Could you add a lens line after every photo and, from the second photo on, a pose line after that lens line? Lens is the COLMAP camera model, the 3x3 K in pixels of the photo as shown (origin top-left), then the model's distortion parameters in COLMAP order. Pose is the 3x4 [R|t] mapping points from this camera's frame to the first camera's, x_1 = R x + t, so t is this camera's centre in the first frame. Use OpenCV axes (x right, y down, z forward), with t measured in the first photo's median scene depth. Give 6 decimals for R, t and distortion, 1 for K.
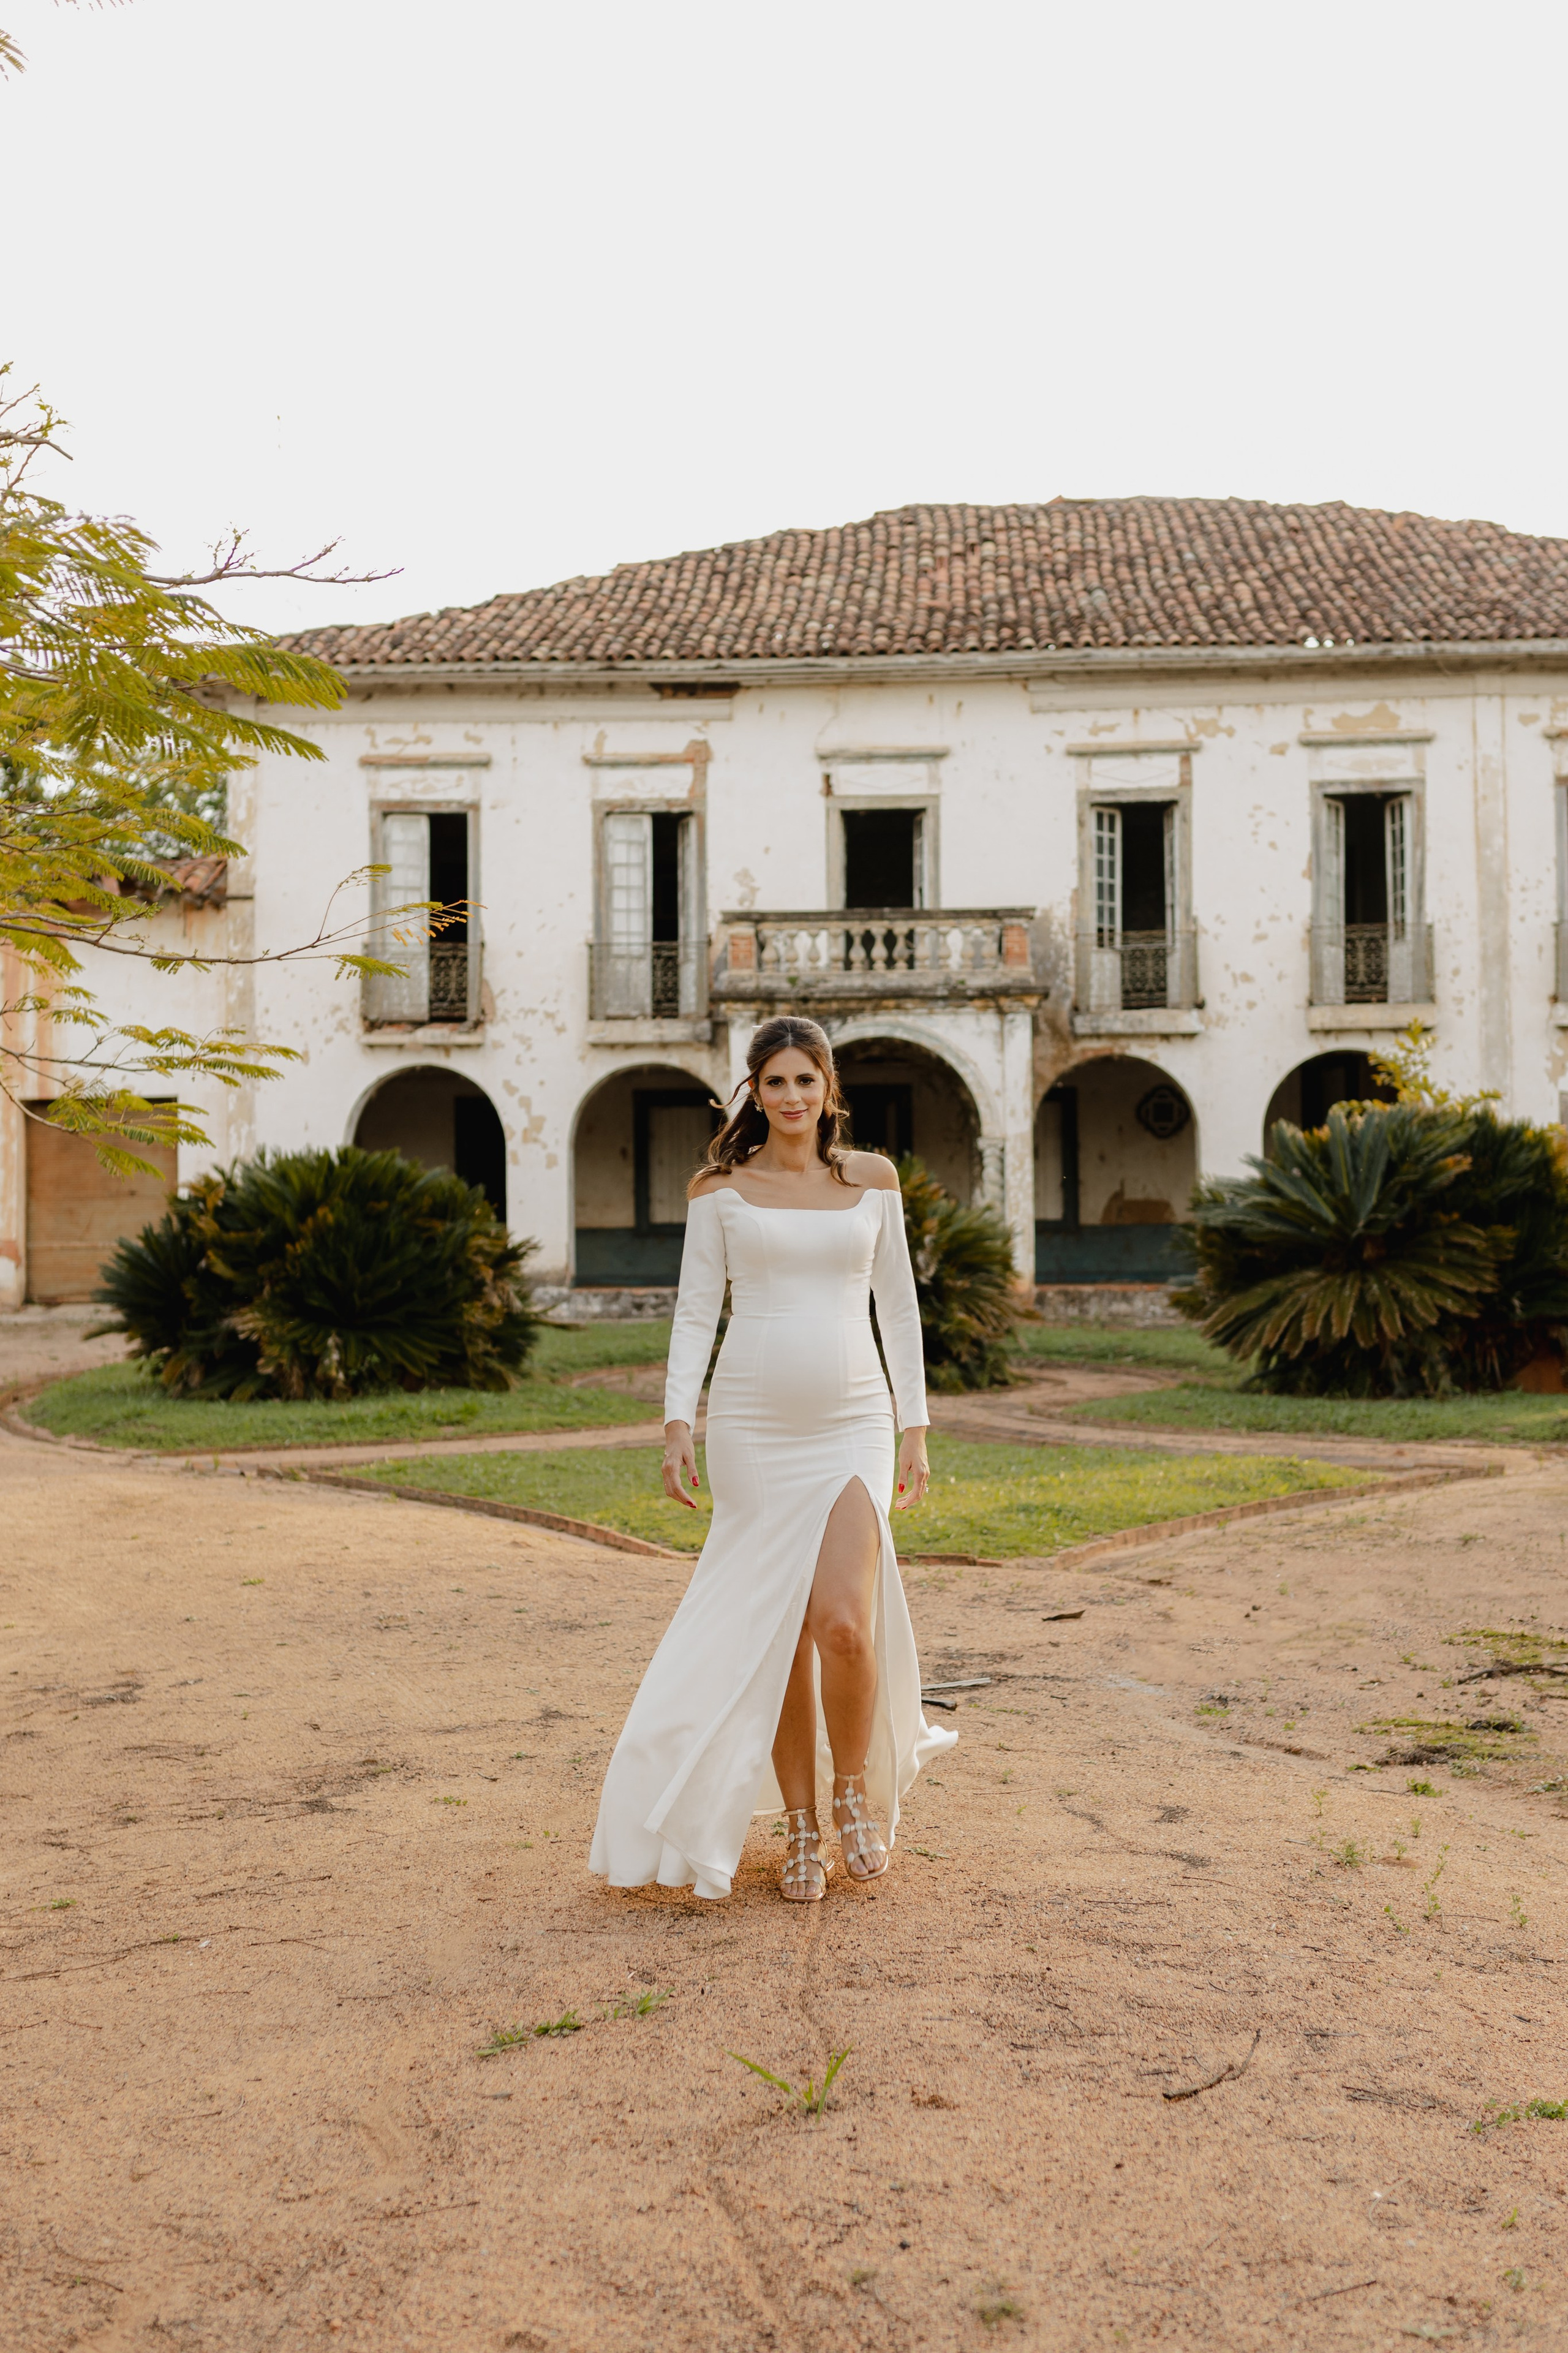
lens RADIAL K [[2595.0, 0, 784.0], [0, 2595.0, 1176.5], [0, 0, 1]] dist [-0.007074, 0.011462]
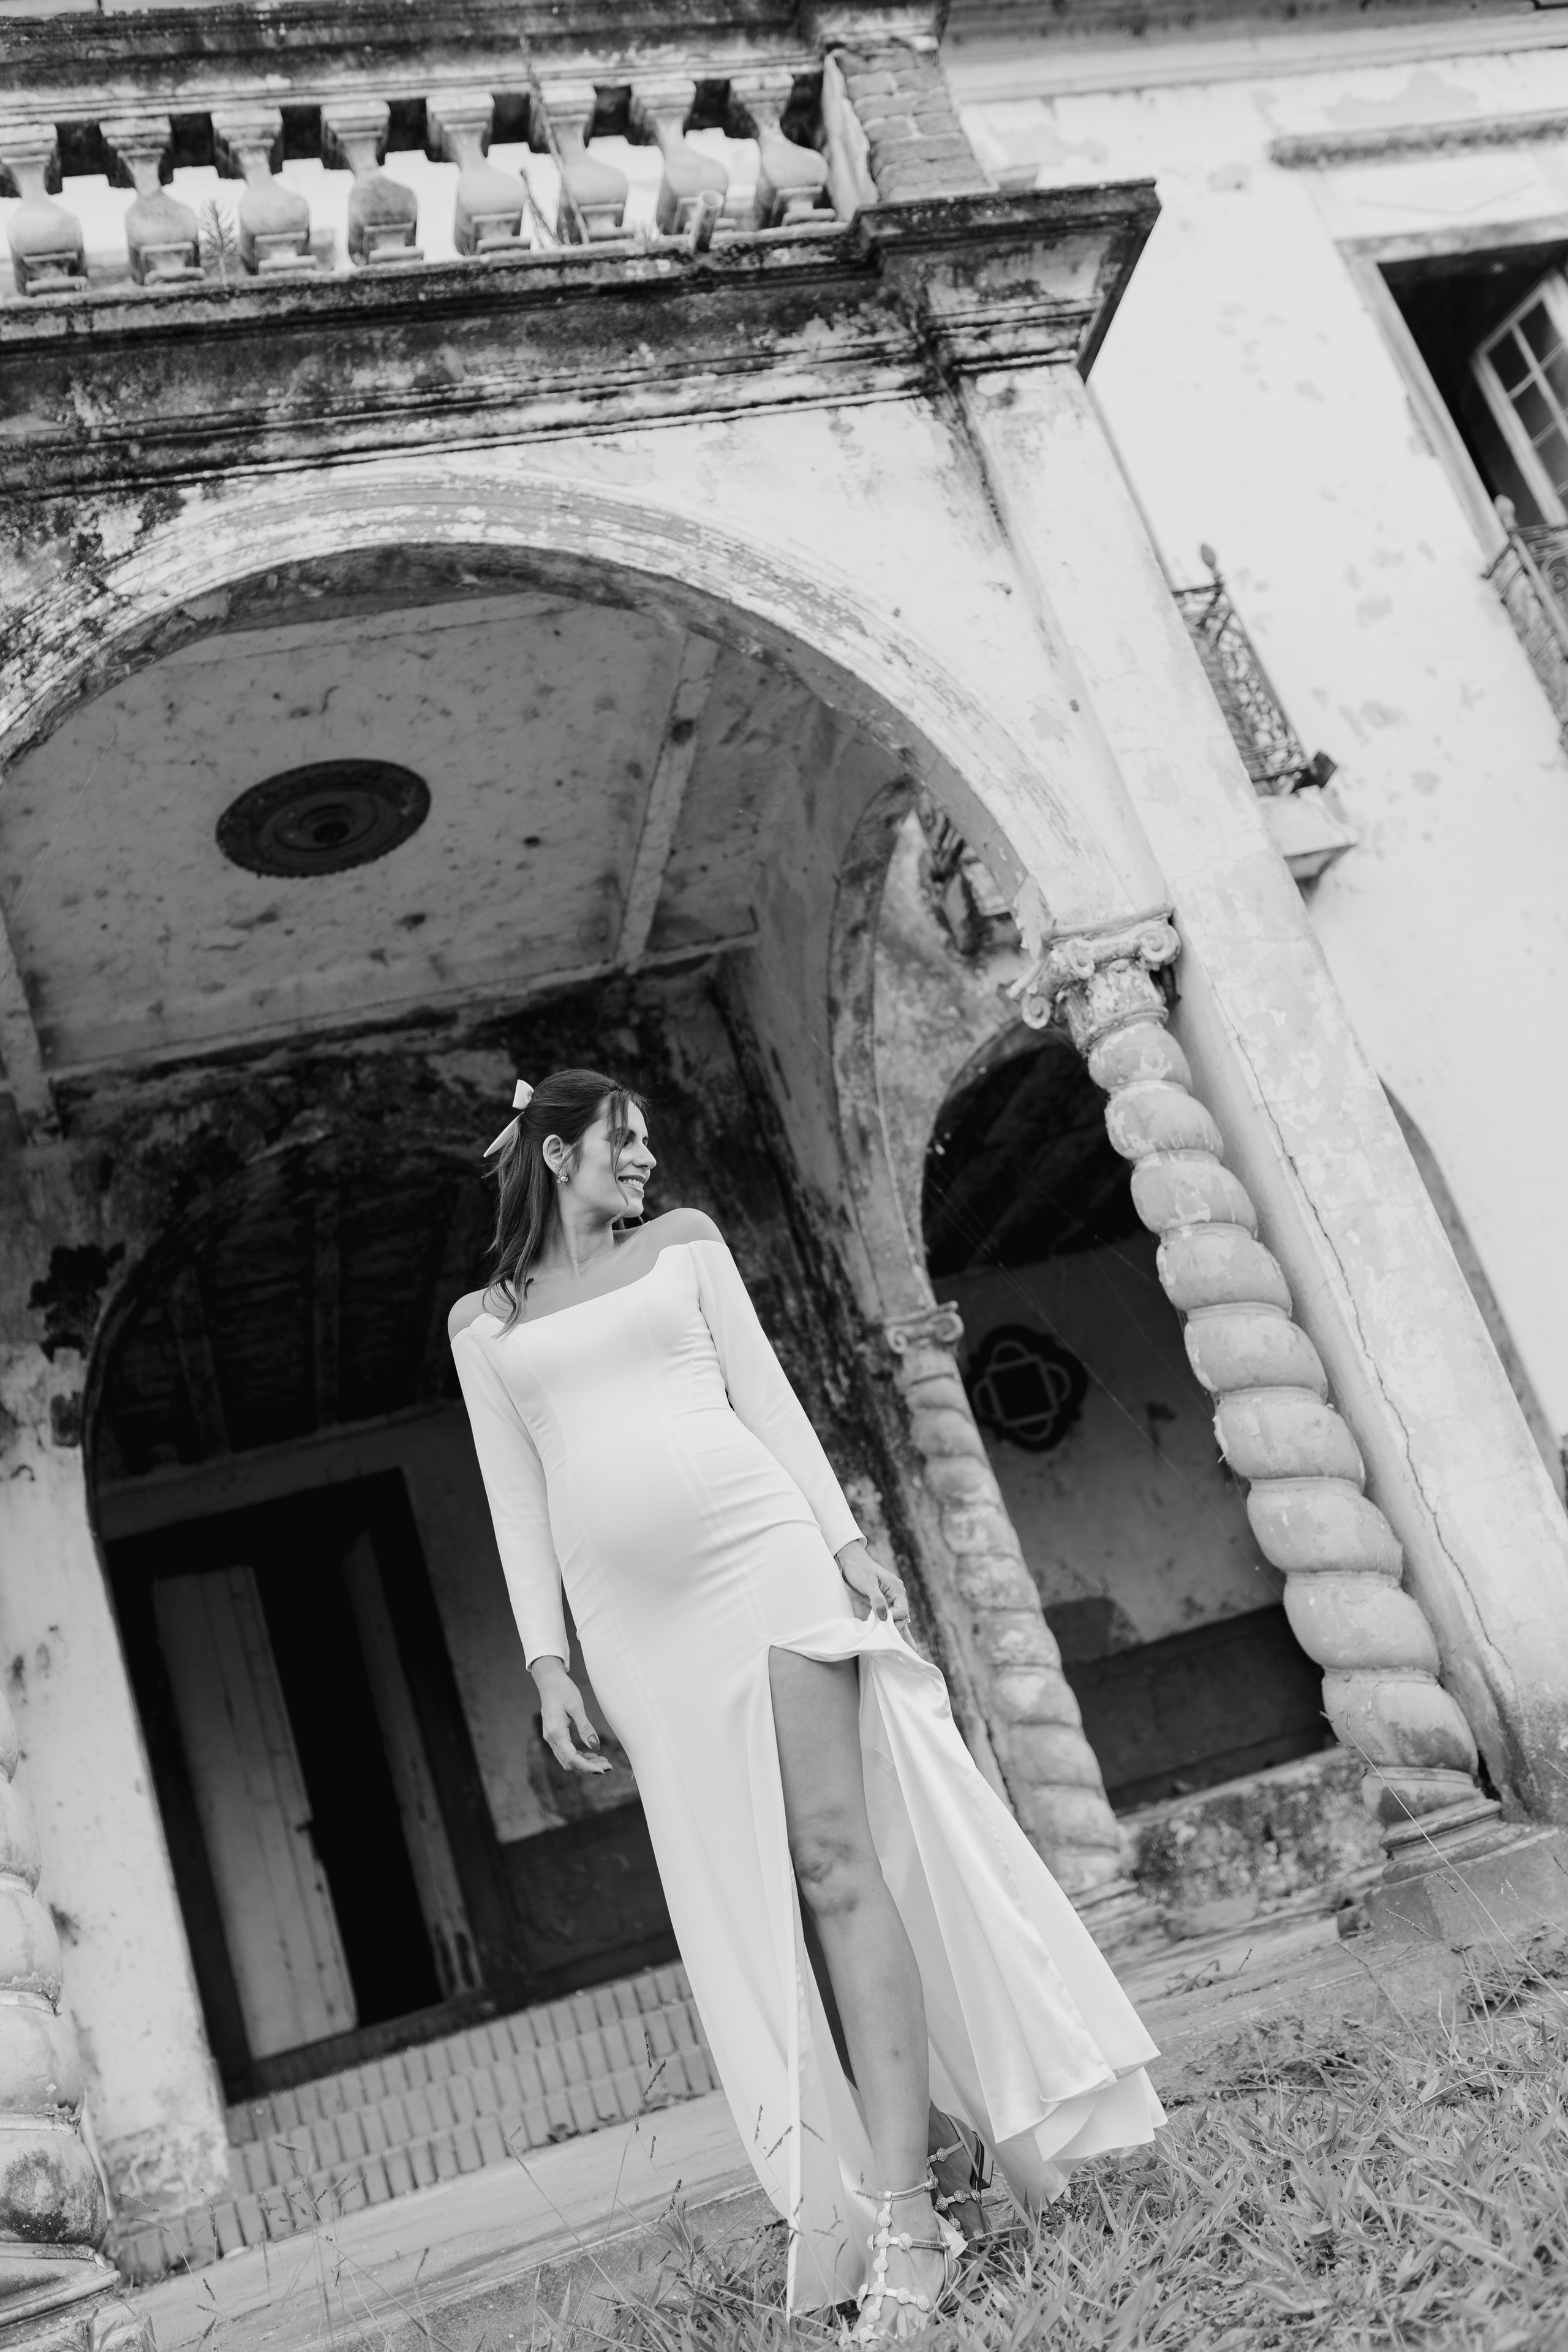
lens RADIAL K [[2307.6, 0, 784.0], [0, 2307.6, 1176.0], [0, 0, 1]] dist [-0.009104, 0.006948]
pose [[0.929956, -0.182180, 0.319363, 0.003124], [0.273612, 0.923127, -0.270136, 0.036760], [-0.245599, 0.338596, 0.908314, 0.788903]]
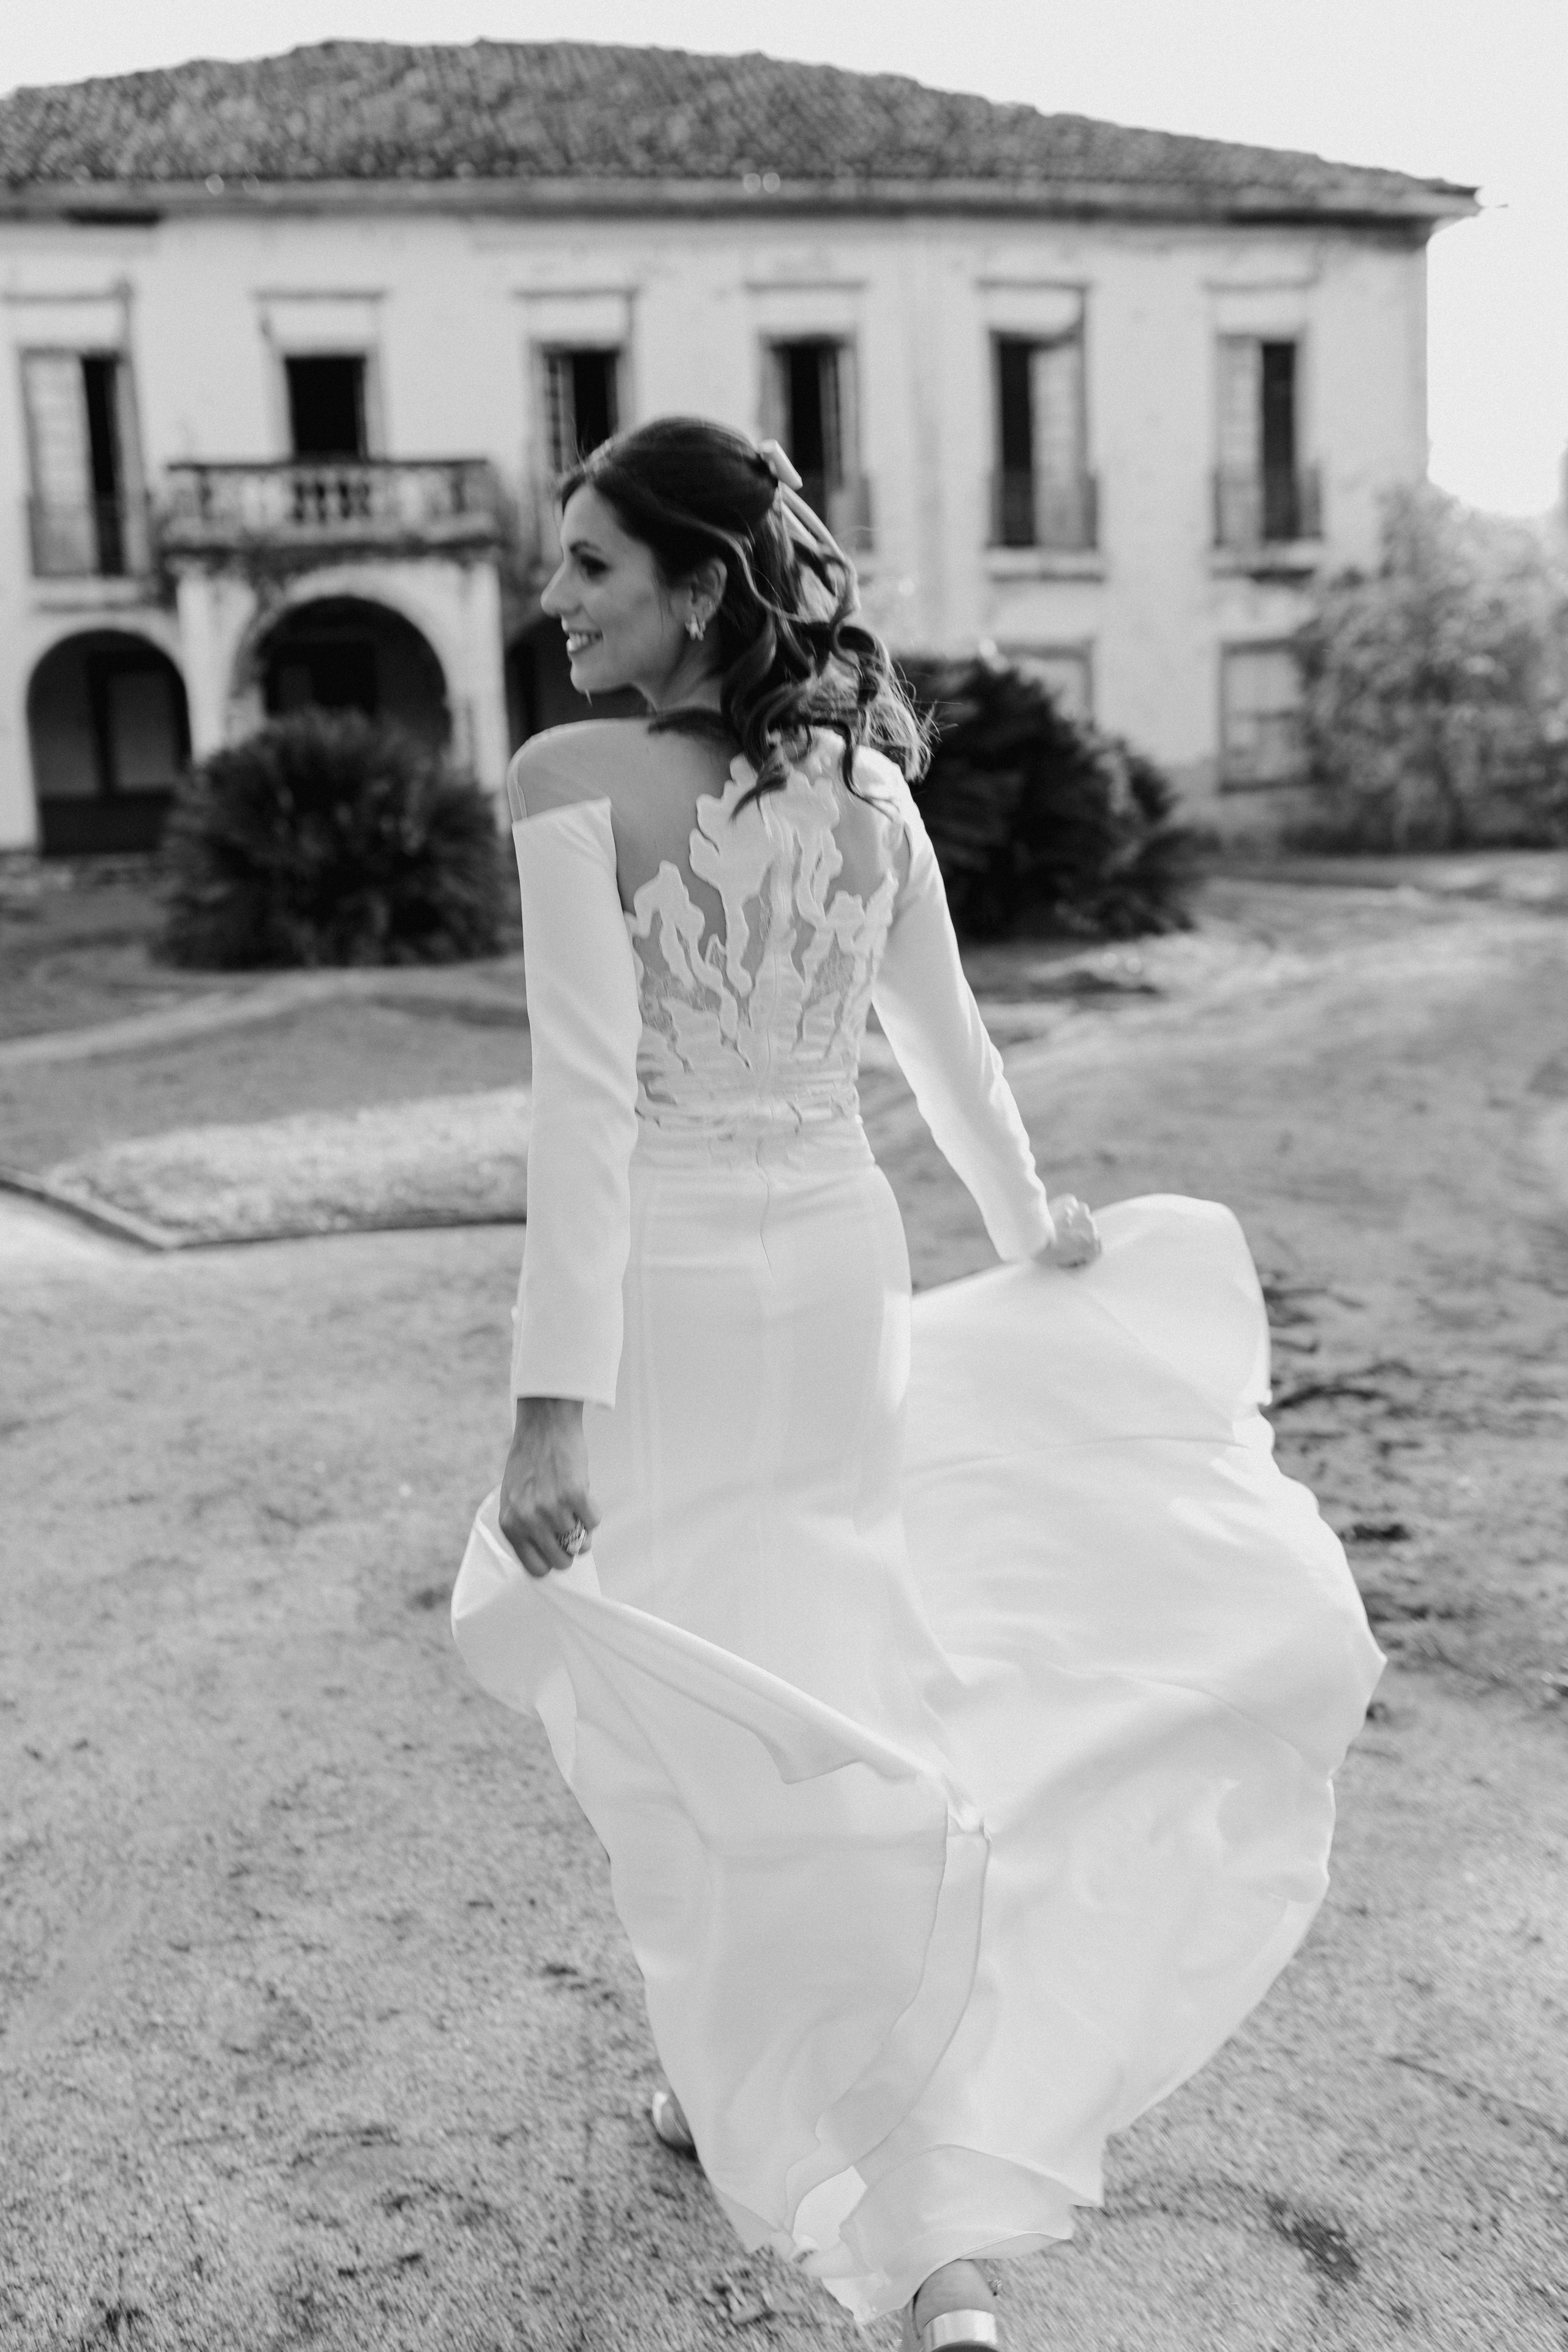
lens RADIAL K [[2188.6, 0, 784.0], [0, 2188.6, 1176.0], [0, 0, 1]] dist [-0.005996, 0.004873]
pose [[0.971652, -0.074436, 0.224392, -0.001602], [0.027852, 0.978572, 0.204012, -0.001794], [-0.234770, -0.191979, 0.952905, 0.121575]]
